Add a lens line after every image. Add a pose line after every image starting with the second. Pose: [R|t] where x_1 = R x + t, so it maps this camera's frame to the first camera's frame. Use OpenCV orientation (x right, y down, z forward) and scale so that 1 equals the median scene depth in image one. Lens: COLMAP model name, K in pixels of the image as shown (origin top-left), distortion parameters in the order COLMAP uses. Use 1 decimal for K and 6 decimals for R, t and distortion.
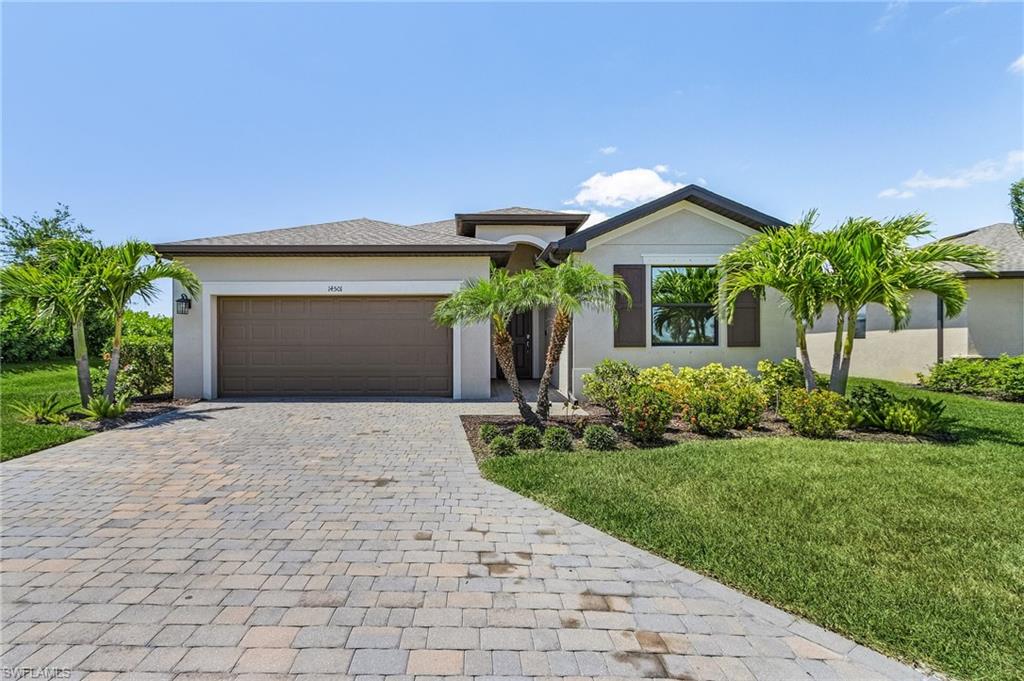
lens RADIAL K [[491.7, 0, 492.4], [0, 491.7, 351.6], [0, 0, 1]] dist [0.003100, 0.001313]
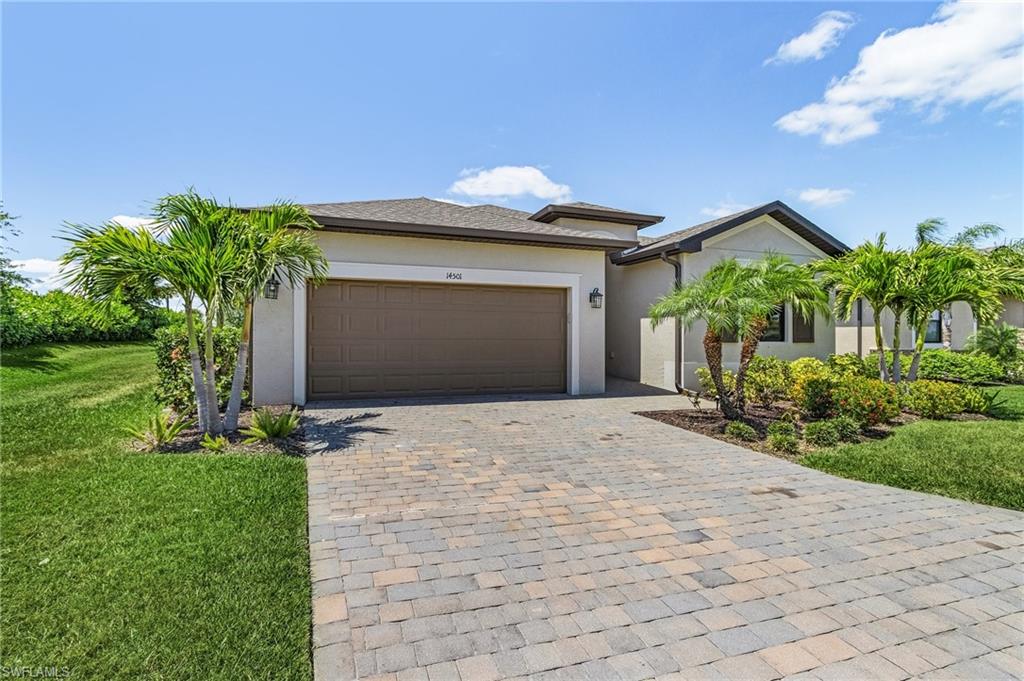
lens RADIAL K [[478.2, 0, 516.1], [0, 478.2, 342.7], [0, 0, 1]] dist [0.000846, 0.000516]
pose [[0.945440, 0.003092, 0.325782, -0.510402], [-0.007327, 0.999904, 0.011775, -0.017975], [-0.325714, -0.013519, 0.945372, 0.141269]]
